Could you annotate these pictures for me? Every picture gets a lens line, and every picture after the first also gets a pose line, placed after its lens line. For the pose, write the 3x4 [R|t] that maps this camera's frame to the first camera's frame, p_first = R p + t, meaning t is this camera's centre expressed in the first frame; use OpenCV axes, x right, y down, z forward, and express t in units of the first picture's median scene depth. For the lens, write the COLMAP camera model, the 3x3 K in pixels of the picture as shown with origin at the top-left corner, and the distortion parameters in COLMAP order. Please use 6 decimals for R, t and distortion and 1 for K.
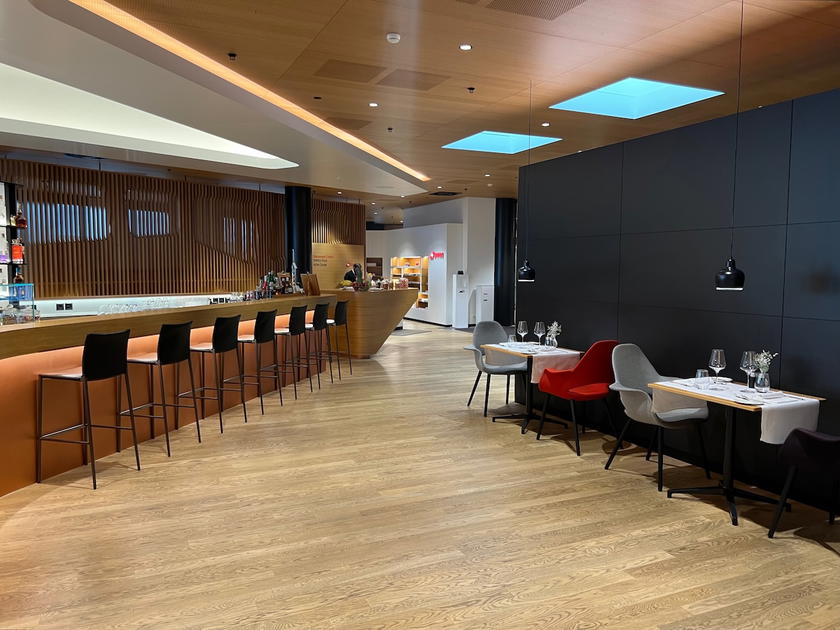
lens RADIAL K [[640.7, 0, 420.8], [0, 640.7, 315.0], [0, 0, 1]] dist [0.038056, -0.028856]
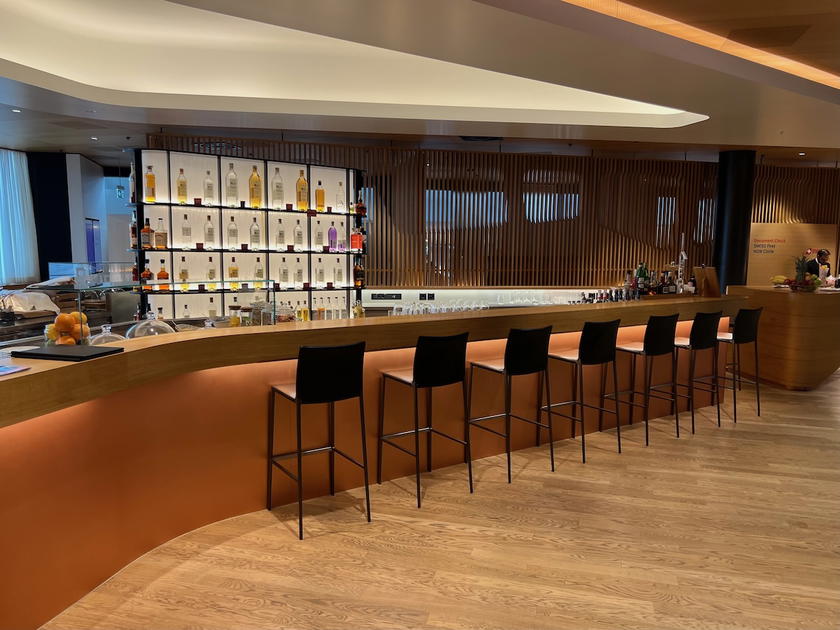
lens RADIAL K [[640.7, 0, 418.5], [0, 640.7, 317.5], [0, 0, 1]] dist [0.038056, -0.028856]
pose [[0.761690, 0.071352, -0.644001, 0.073932], [-0.053268, 0.997449, 0.047509, -0.036633], [0.645749, -0.001882, 0.763548, 0.361791]]
